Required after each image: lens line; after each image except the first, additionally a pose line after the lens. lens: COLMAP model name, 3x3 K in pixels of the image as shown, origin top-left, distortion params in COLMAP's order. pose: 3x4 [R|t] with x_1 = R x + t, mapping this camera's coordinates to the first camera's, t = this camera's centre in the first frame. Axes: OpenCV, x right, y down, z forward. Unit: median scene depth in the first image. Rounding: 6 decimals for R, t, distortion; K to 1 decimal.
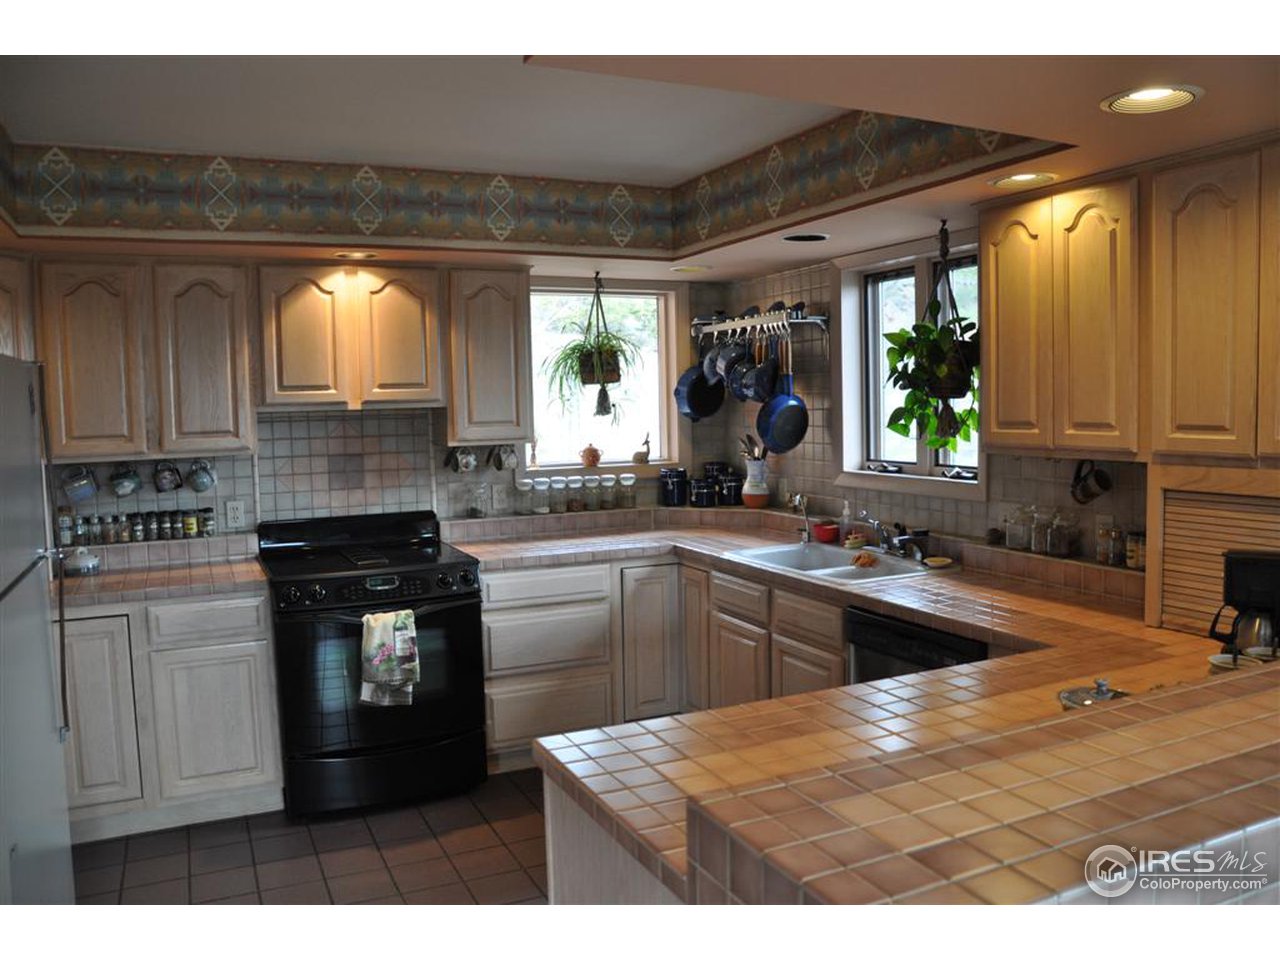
lens RADIAL K [[1015.4, 0, 640.0], [0, 1015.4, 480.0], [0, 0, 1]] dist [-0.150327, 0.130895]
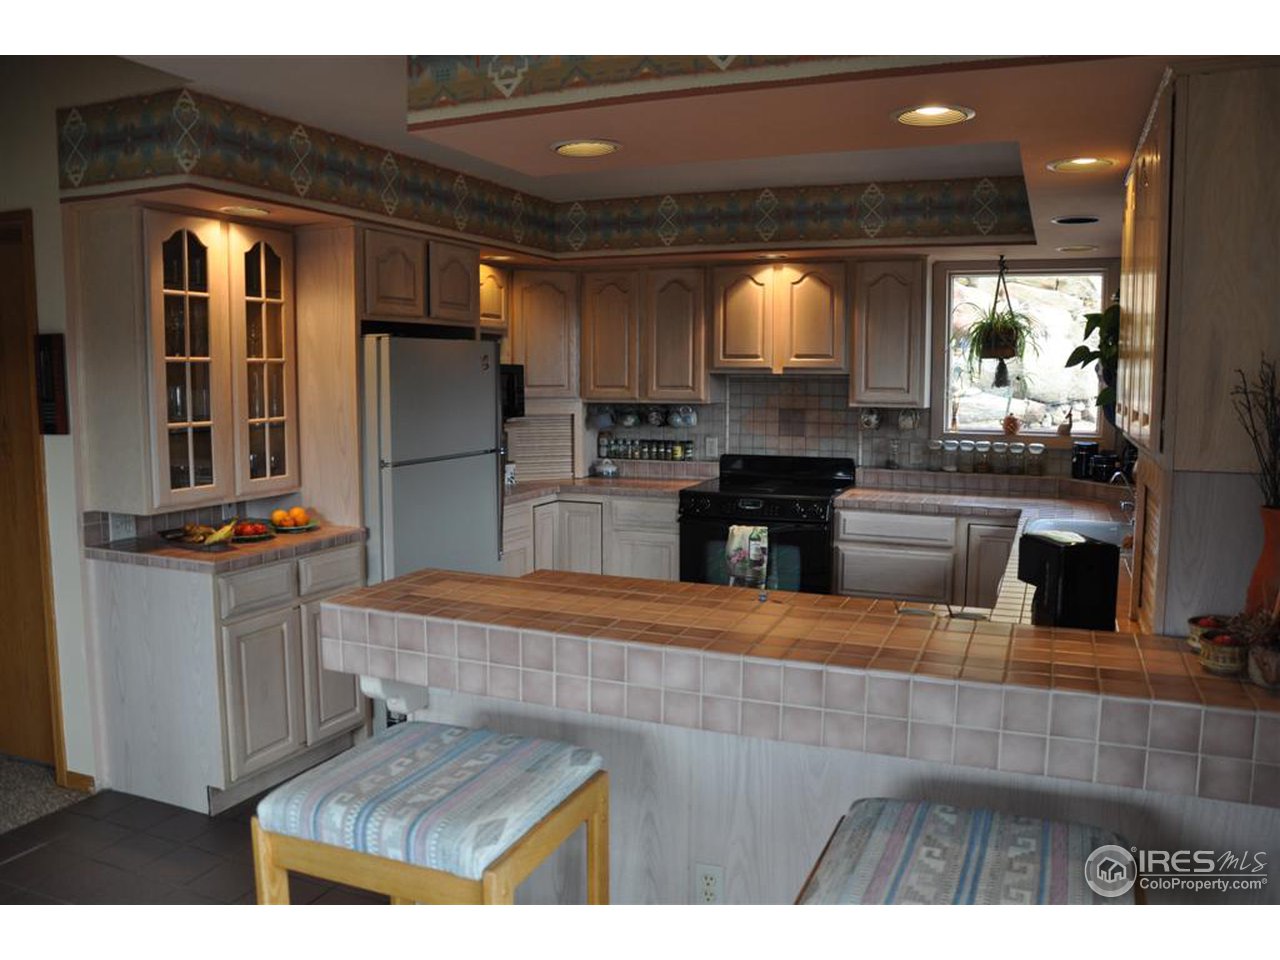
lens RADIAL K [[1015.4, 0, 640.0], [0, 1015.4, 480.0], [0, 0, 1]] dist [-0.150327, 0.130895]
pose [[0.666428, 0.101786, -0.738589, 0.580721], [-0.075106, 0.994763, 0.069321, -0.010583], [0.741777, 0.009275, 0.670583, -0.011250]]
